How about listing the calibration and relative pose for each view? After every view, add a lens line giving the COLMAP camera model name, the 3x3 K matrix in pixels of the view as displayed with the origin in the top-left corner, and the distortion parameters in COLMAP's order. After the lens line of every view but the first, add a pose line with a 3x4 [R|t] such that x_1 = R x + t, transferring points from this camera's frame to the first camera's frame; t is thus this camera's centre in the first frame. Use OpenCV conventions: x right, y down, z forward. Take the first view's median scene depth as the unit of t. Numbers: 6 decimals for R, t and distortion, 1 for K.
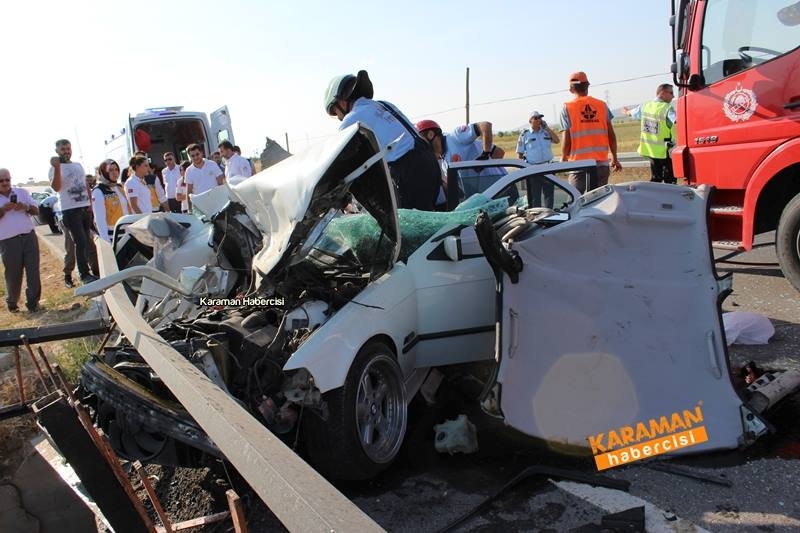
lens RADIAL K [[679.4, 0, 400.0], [0, 679.4, 266.5], [0, 0, 1]] dist [-0.160874, 0.129133]
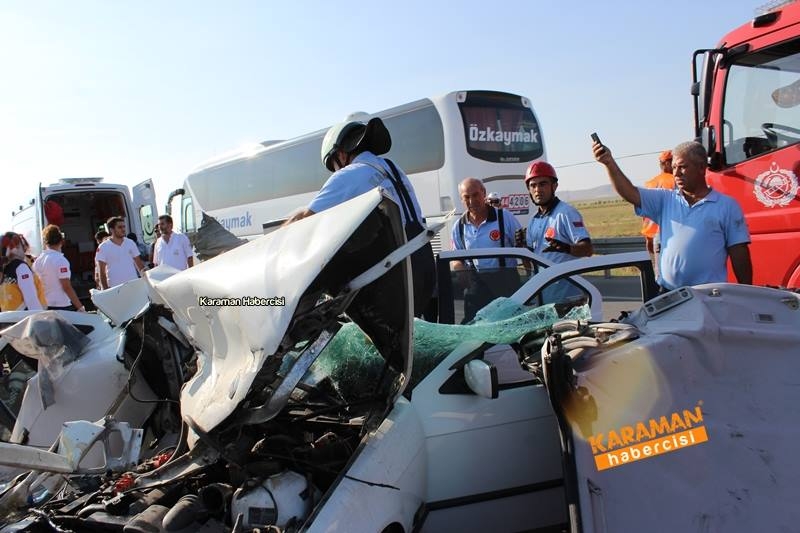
lens RADIAL K [[679.4, 0, 400.0], [0, 679.4, 266.5], [0, 0, 1]] dist [-0.160874, 0.129133]
pose [[0.993693, 0.019058, 0.110503, -0.078633], [-0.005613, 0.992670, -0.120727, -0.055077], [-0.111994, 0.119346, 0.986516, 0.310280]]
